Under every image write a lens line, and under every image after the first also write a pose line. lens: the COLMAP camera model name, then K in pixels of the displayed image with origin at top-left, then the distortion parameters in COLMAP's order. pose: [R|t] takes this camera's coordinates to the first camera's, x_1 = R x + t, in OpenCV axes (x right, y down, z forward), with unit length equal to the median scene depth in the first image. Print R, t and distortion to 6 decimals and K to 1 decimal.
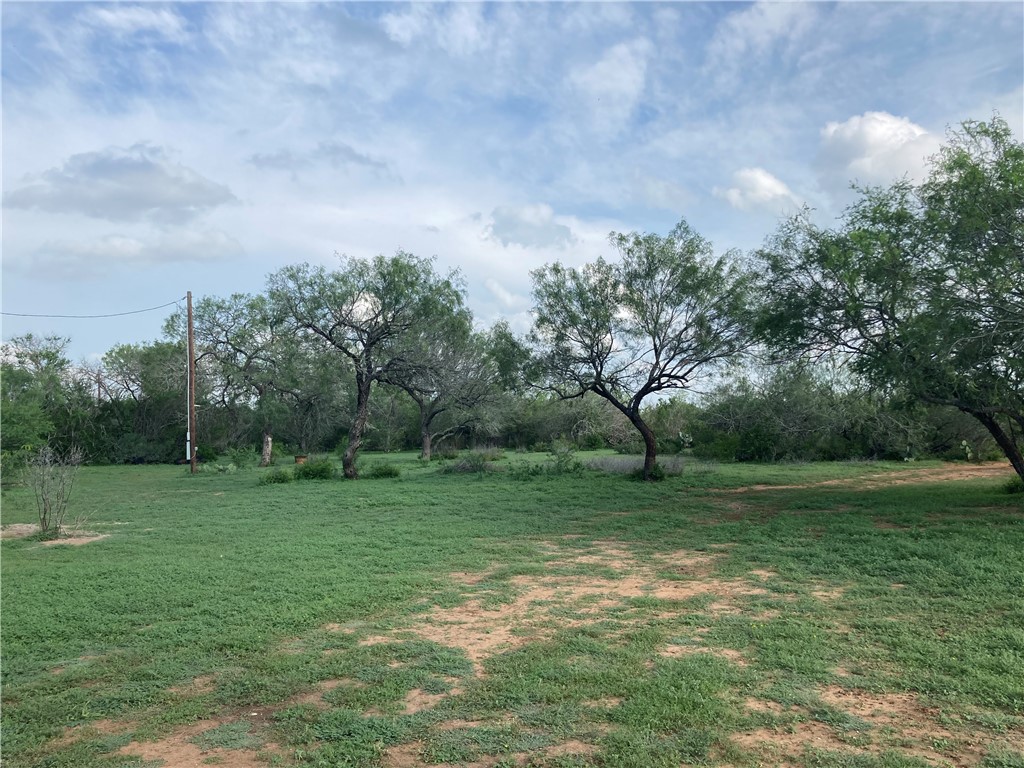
lens RADIAL K [[832.7, 0, 511.6], [0, 832.7, 382.2], [0, 0, 1]] dist [0.008799, -0.001475]
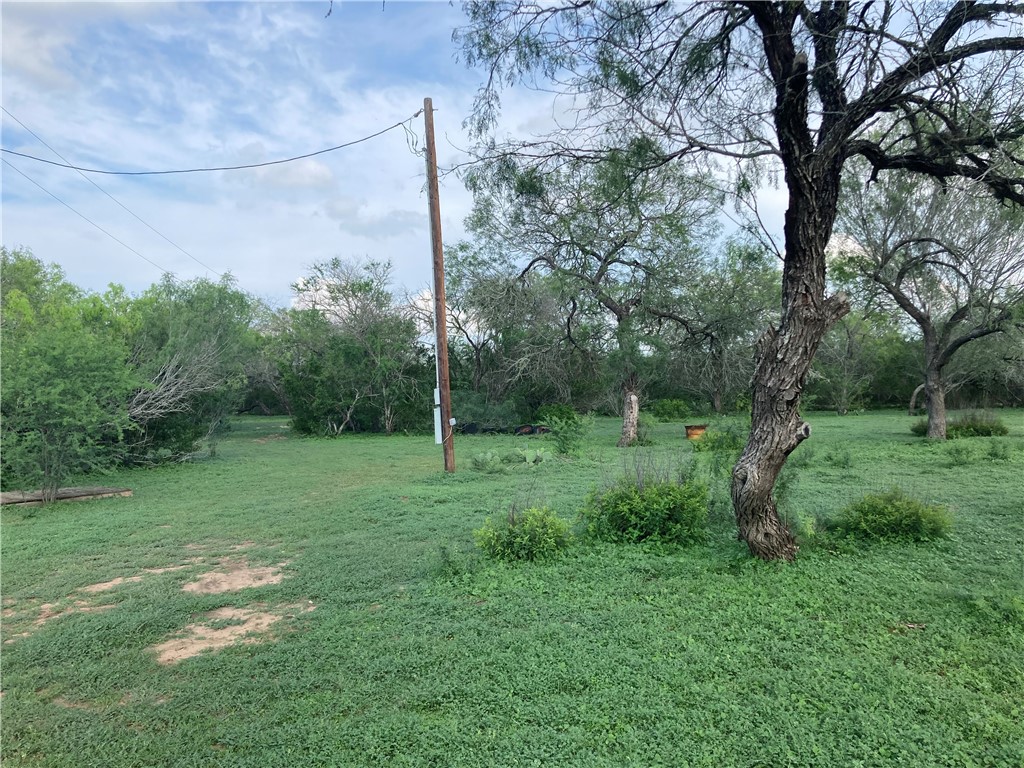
lens RADIAL K [[832.7, 0, 510.2], [0, 832.7, 381.9], [0, 0, 1]] dist [0.008799, -0.001475]
pose [[0.870859, -0.014738, -0.491311, -0.084220], [0.042395, 0.998078, 0.045207, 0.027770], [0.489701, -0.060198, 0.869810, 0.463711]]
